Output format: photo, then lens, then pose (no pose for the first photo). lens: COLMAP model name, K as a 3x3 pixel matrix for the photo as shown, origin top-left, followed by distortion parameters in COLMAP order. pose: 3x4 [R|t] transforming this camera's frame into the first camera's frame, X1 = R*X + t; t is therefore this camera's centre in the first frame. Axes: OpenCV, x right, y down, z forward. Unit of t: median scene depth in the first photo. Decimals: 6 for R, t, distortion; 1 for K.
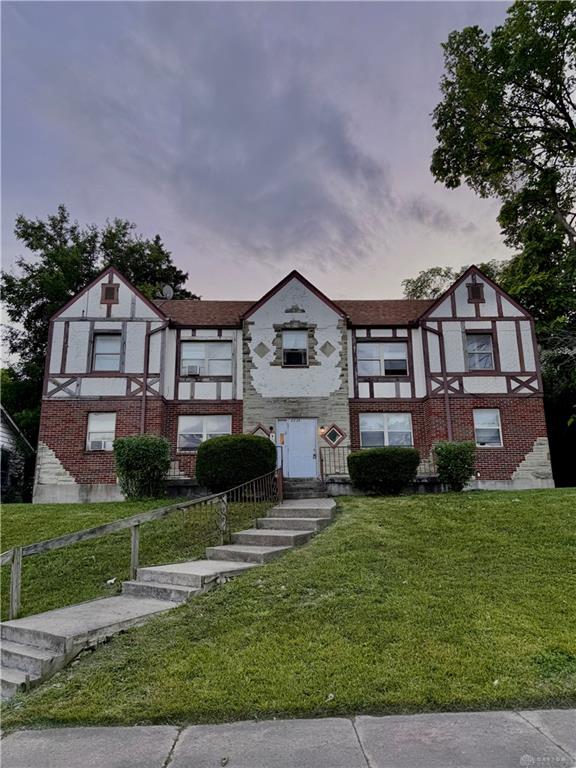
lens RADIAL K [[539.6, 0, 288.9], [0, 539.6, 386.8], [0, 0, 1]] dist [0.089362, -0.005768]
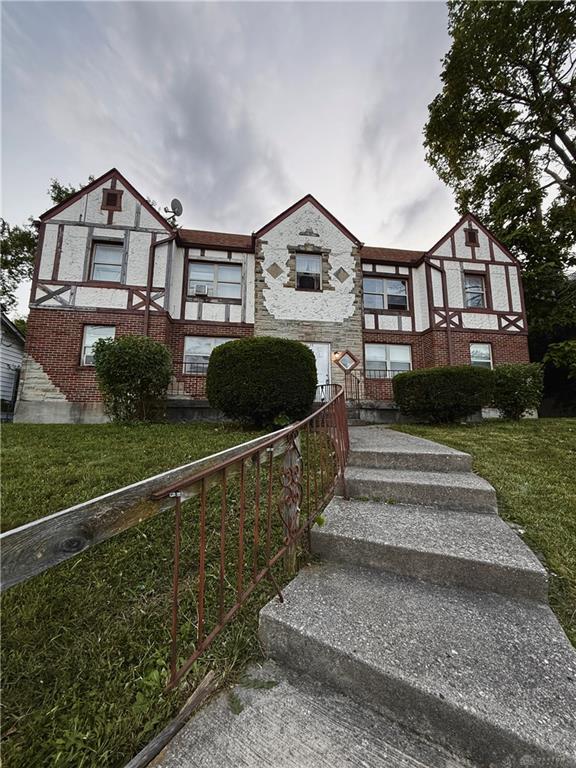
lens RADIAL K [[308.3, 0, 287.4], [0, 308.3, 379.6], [0, 0, 1]] dist [-0.004418, 0.000442]
pose [[0.993145, 0.034516, 0.111680, -0.081349], [-0.043210, 0.996141, 0.076388, 0.080800], [-0.108613, -0.080690, 0.990804, 0.432172]]
